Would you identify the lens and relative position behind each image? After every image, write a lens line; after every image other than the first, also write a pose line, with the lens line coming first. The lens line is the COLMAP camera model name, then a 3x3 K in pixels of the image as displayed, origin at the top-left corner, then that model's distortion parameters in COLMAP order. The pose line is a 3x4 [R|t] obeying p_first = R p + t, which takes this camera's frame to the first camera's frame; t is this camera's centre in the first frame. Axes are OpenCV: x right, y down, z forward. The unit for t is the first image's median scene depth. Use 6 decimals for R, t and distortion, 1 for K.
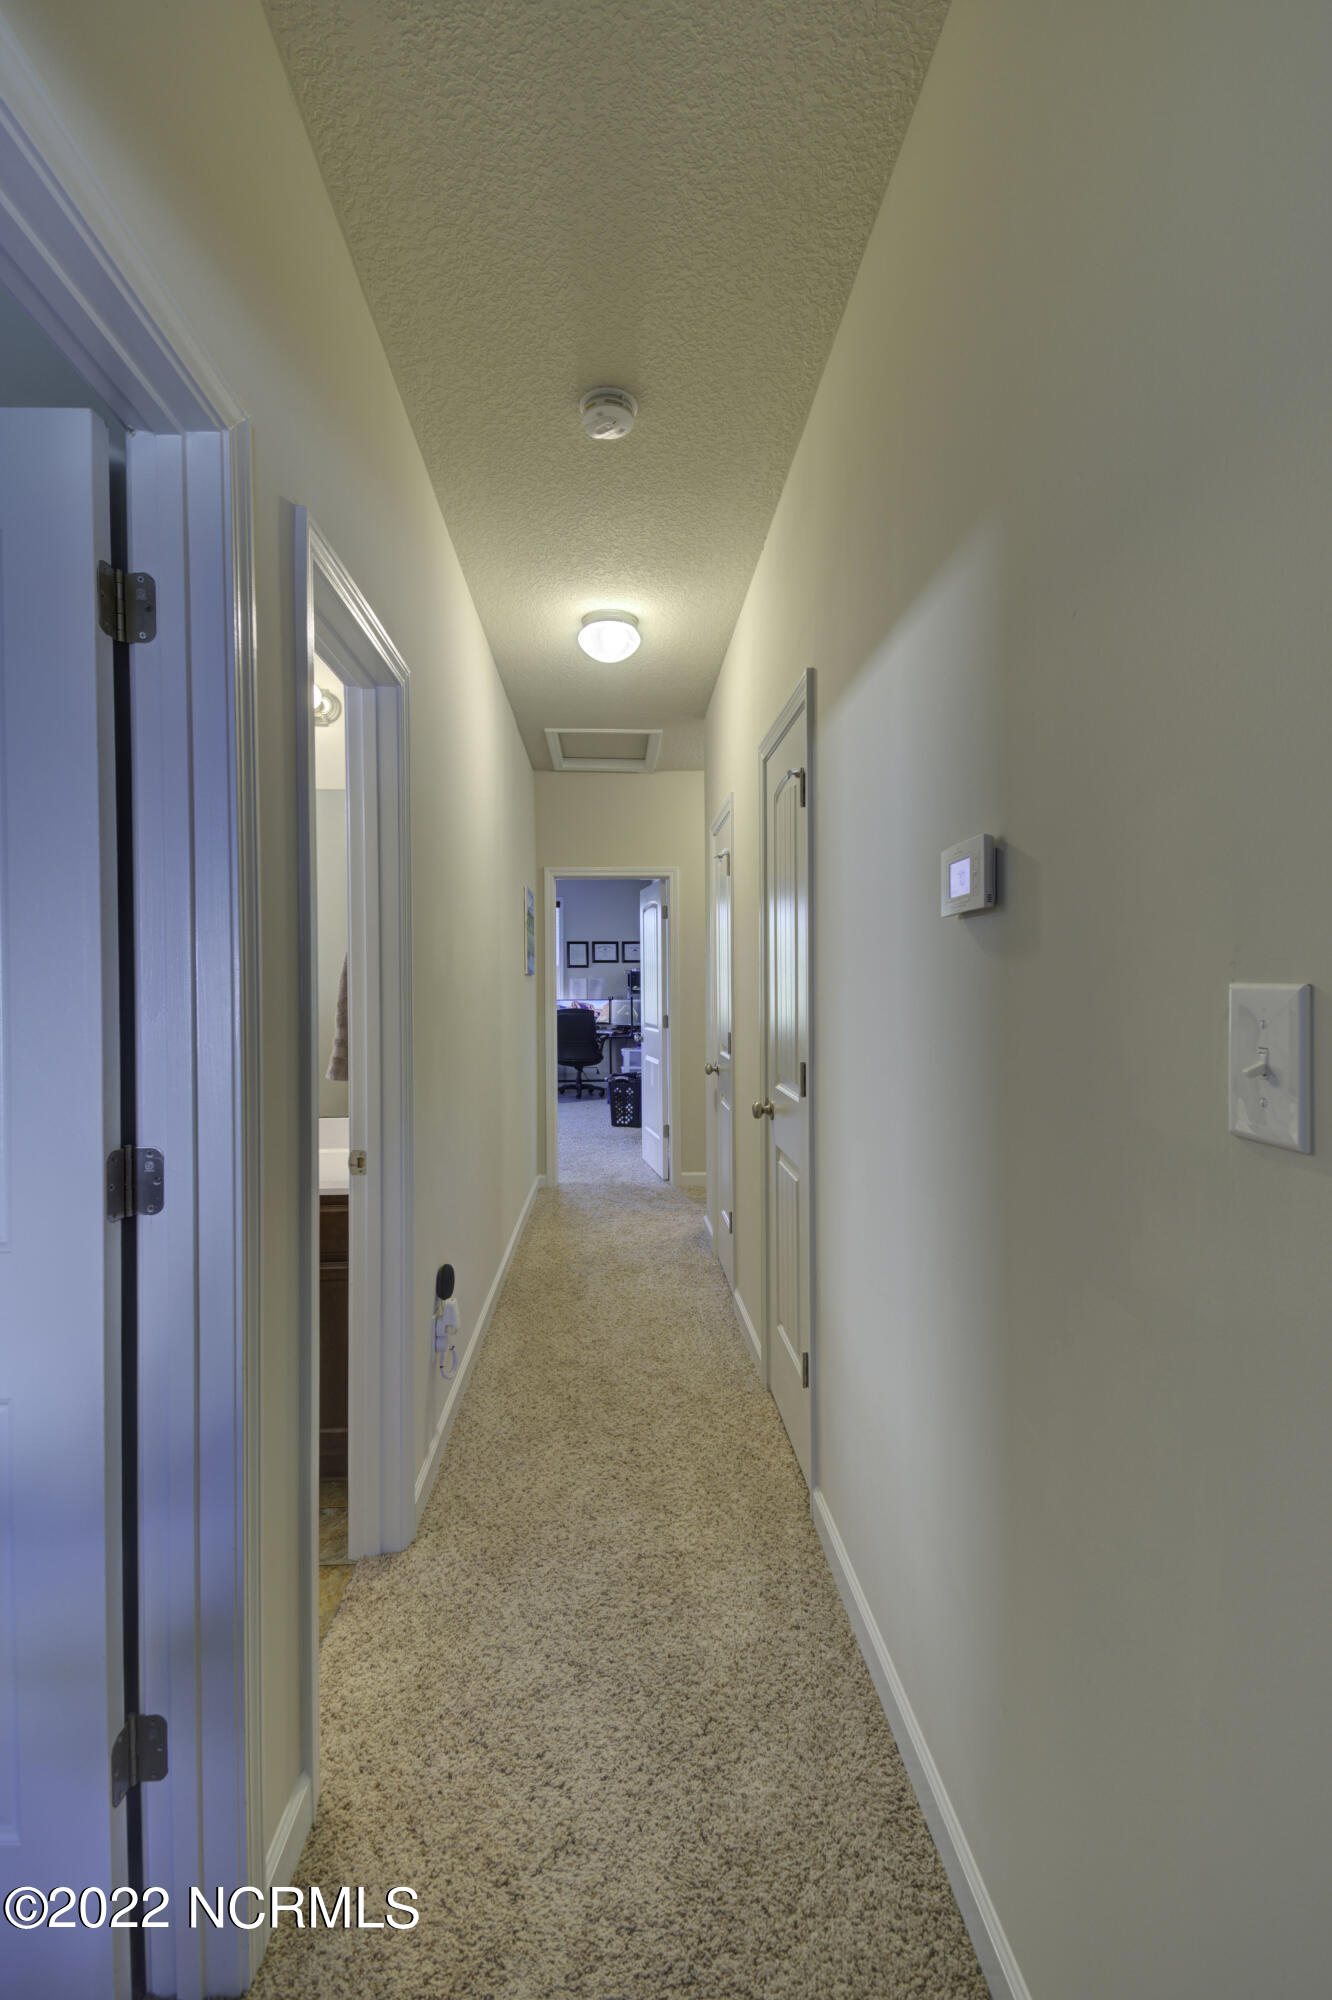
lens RADIAL K [[883.4, 0, 694.8], [0, 883.4, 995.3], [0, 0, 1]] dist [0.051326, -0.027858]
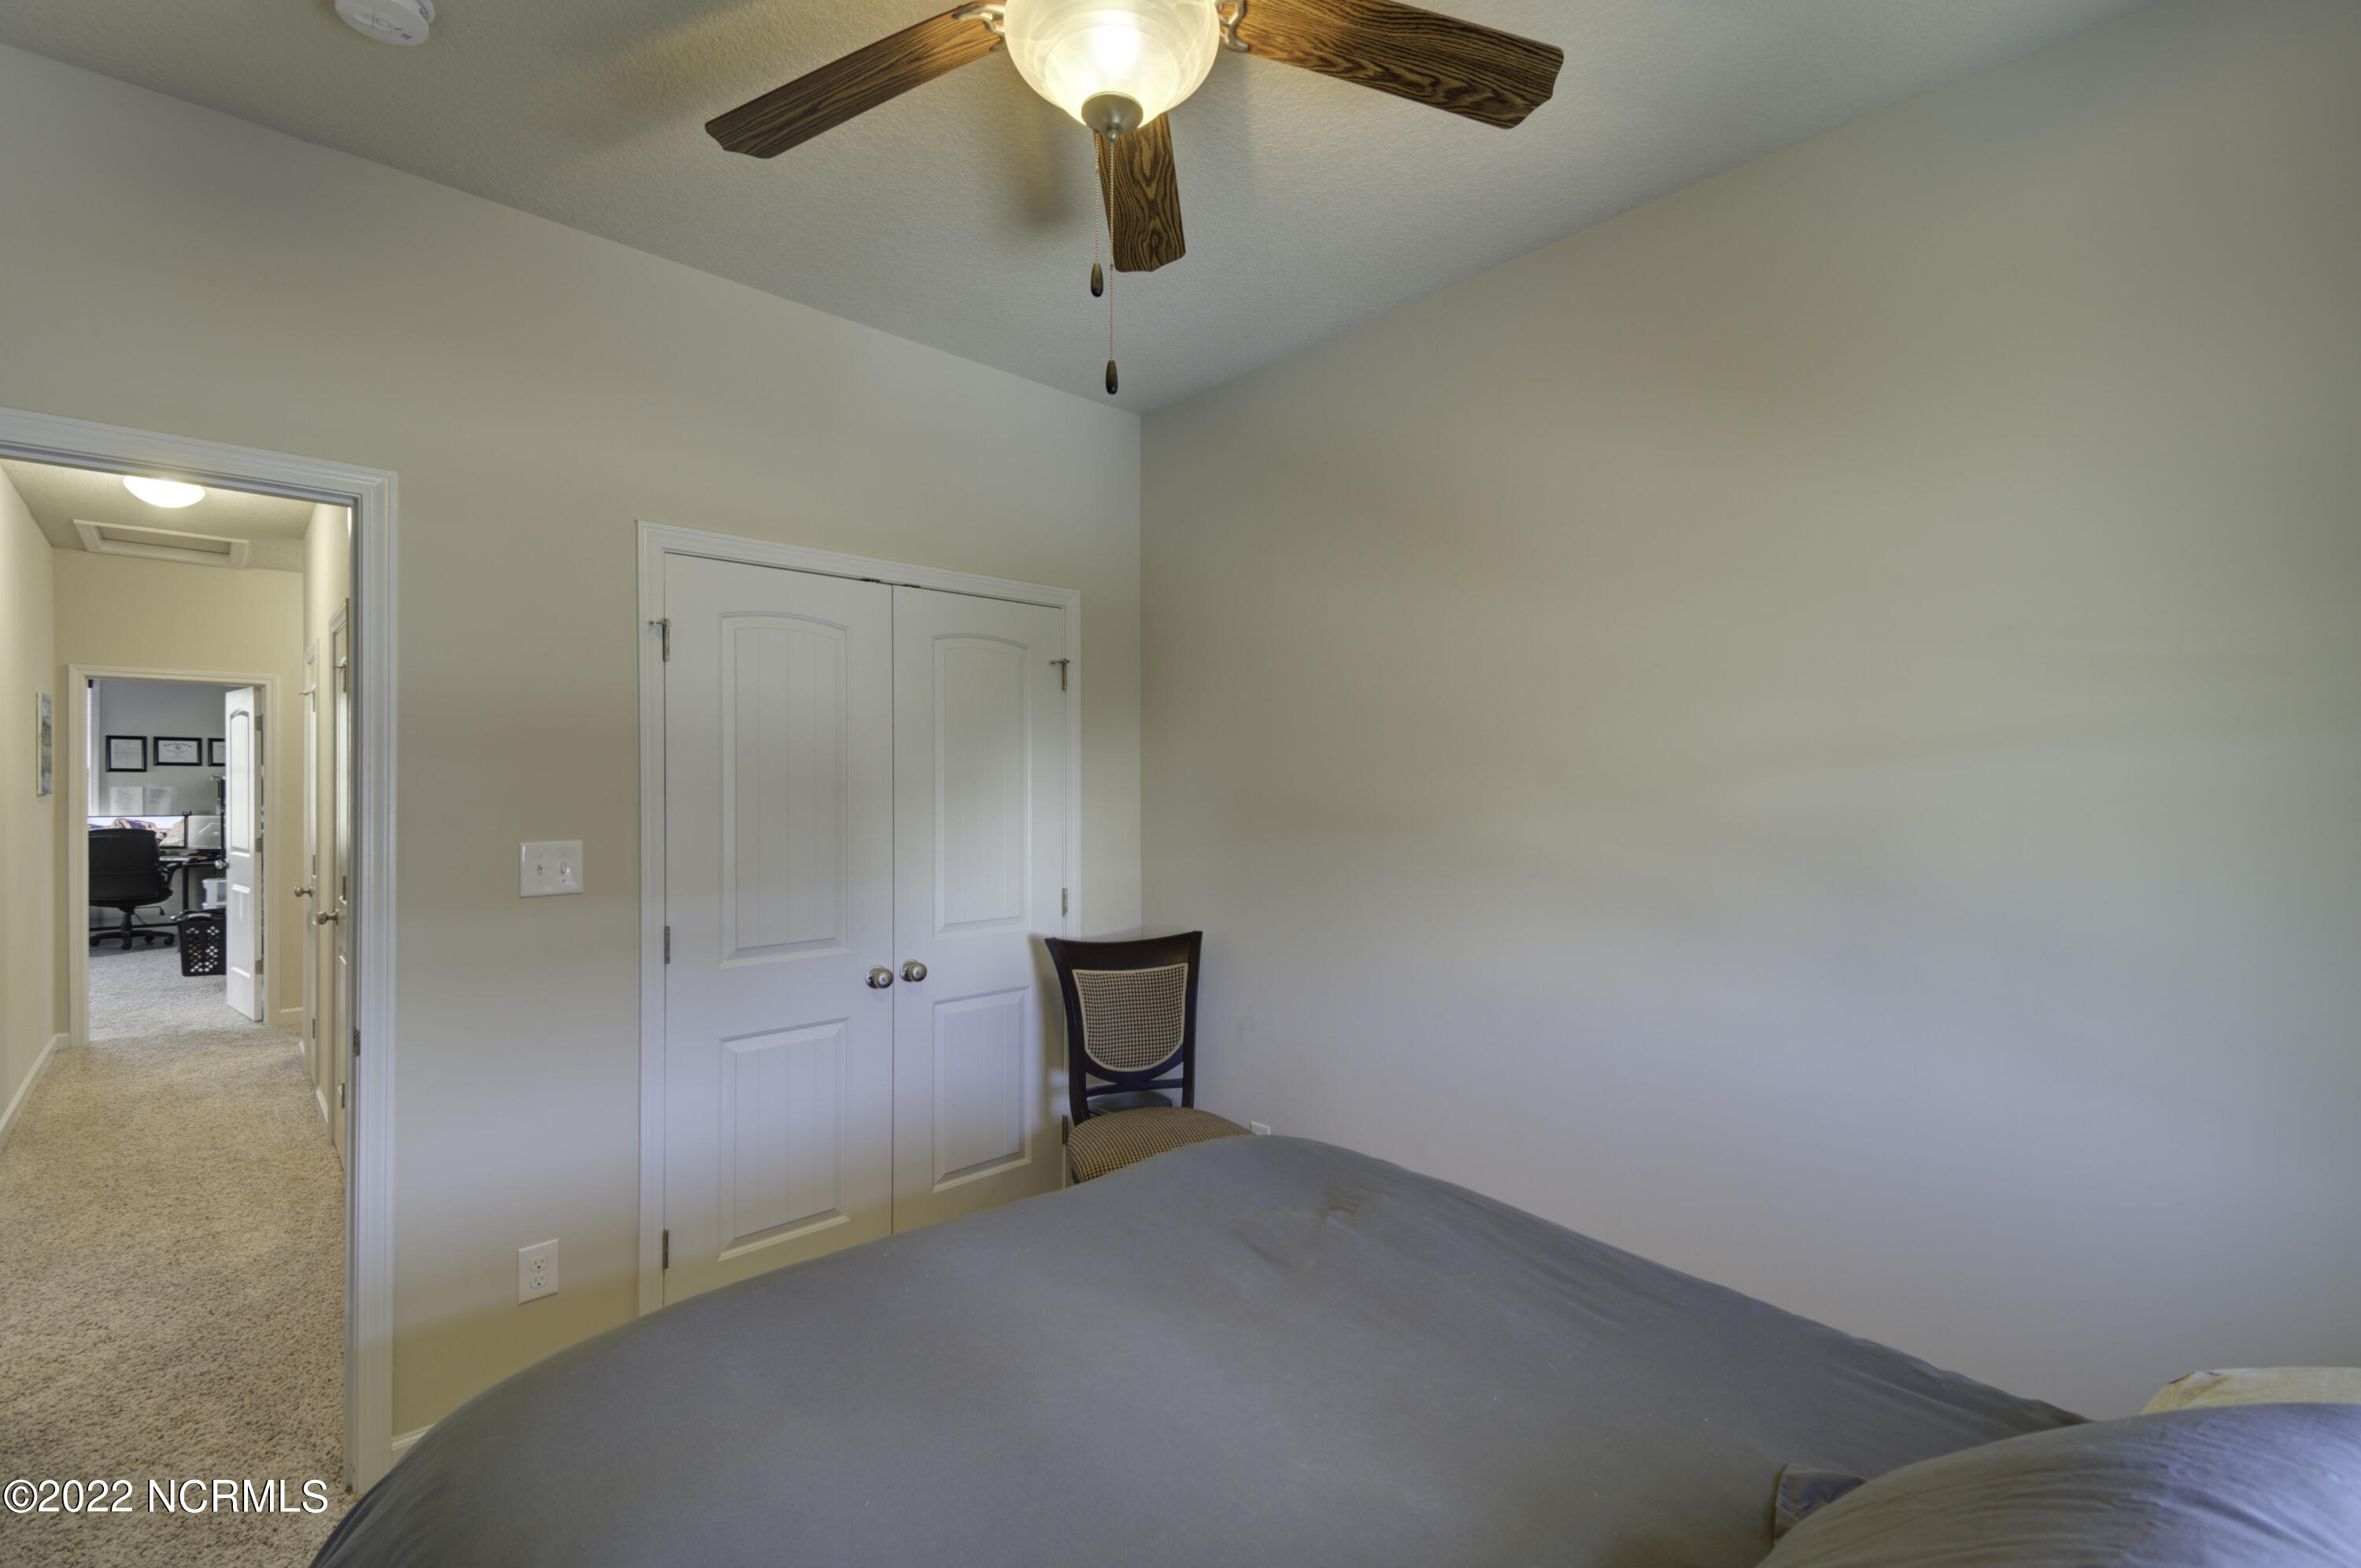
lens RADIAL K [[1053.1, 0, 1189.9], [0, 1053.1, 792.0], [0, 0, 1]] dist [0.030954, -0.017335]
pose [[0.796363, 0.005059, 0.604798, 0.057764], [-0.000977, 0.999974, -0.007078, -0.015878], [-0.604818, 0.005046, 0.796348, -0.396034]]
